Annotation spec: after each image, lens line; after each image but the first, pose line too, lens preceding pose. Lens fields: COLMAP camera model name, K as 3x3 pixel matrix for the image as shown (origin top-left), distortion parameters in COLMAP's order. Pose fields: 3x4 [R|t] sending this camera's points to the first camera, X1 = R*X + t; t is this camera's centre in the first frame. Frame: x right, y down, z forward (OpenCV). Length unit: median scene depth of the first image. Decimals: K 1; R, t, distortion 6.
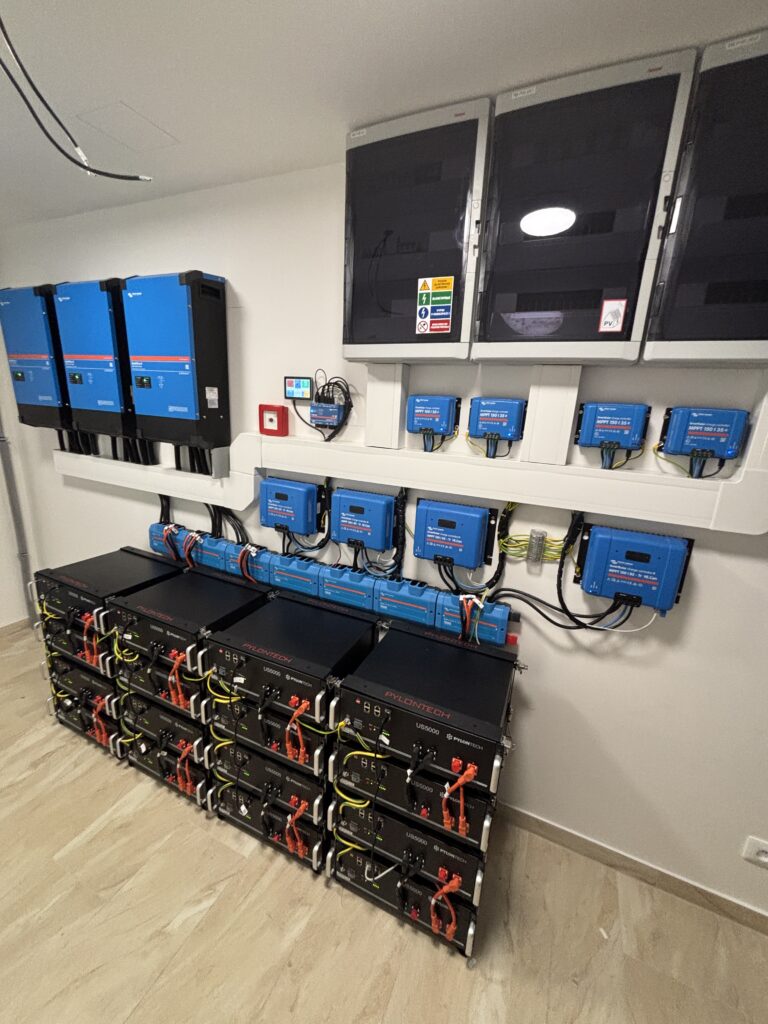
lens RADIAL K [[416.7, 0, 382.0], [0, 416.7, 514.1], [0, 0, 1]] dist [-0.001734, 0.000040]
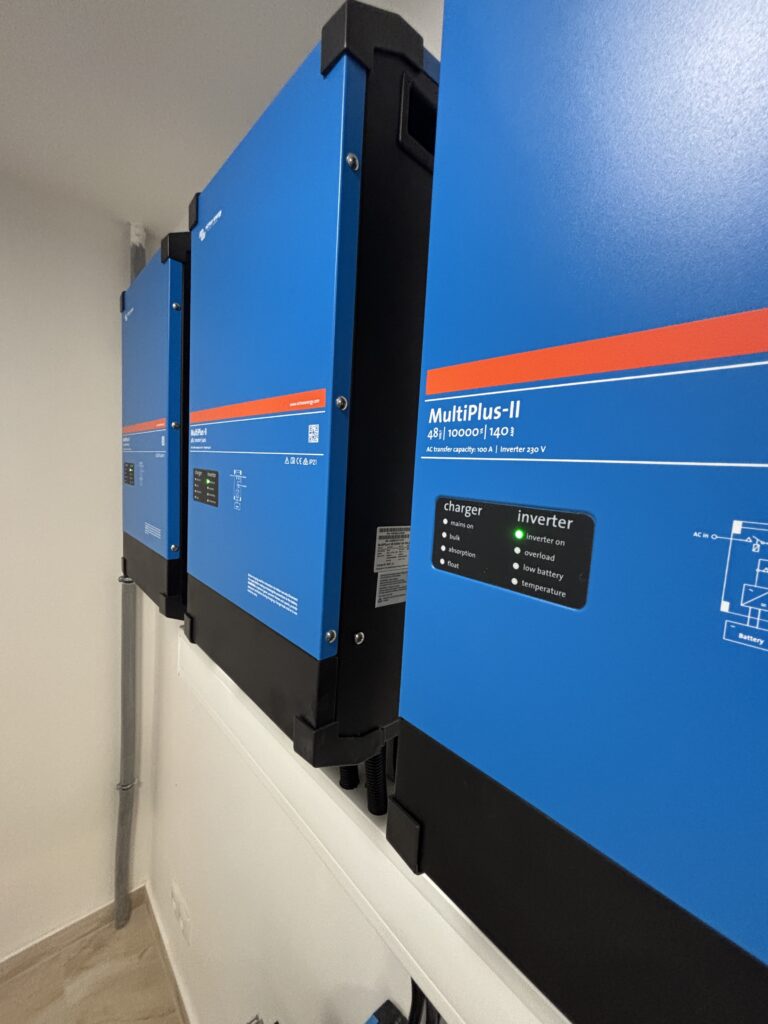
lens RADIAL K [[416.7, 0, 383.3], [0, 416.7, 512.4], [0, 0, 1]] dist [-0.001734, 0.000040]
pose [[0.919306, 0.040060, -0.391499, -0.590405], [-0.117268, 0.977498, -0.175344, -0.317442], [0.375665, 0.207106, 0.903318, 0.917820]]
